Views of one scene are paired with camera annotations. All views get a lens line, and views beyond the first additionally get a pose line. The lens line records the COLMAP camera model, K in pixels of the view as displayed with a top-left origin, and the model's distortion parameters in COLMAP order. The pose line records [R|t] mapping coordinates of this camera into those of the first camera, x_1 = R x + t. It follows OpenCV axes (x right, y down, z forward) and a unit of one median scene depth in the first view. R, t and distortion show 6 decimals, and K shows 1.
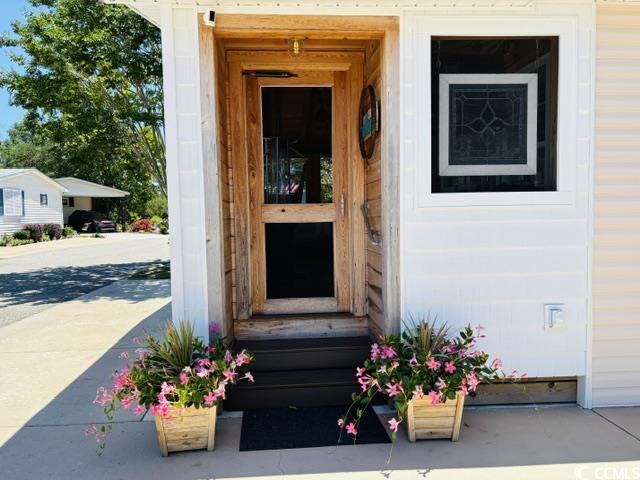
lens RADIAL K [[480.4, 0, 320.0], [0, 480.4, 240.0], [0, 0, 1]] dist [0.038436, -0.056868]
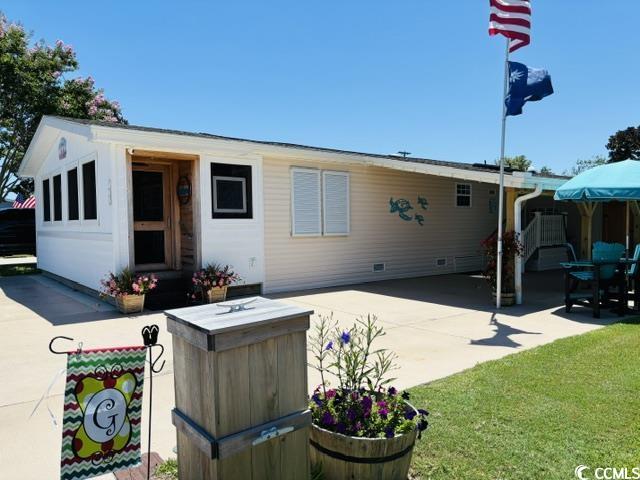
lens RADIAL K [[449.6, 0, 320.0], [0, 449.6, 240.0], [0, 0, 1]] dist [0.085610, -0.115943]
pose [[0.819500, -0.009030, 0.573008, -0.736244], [0.032504, 0.998999, -0.030743, 0.123845], [-0.572157, 0.043819, 0.818973, -1.454138]]
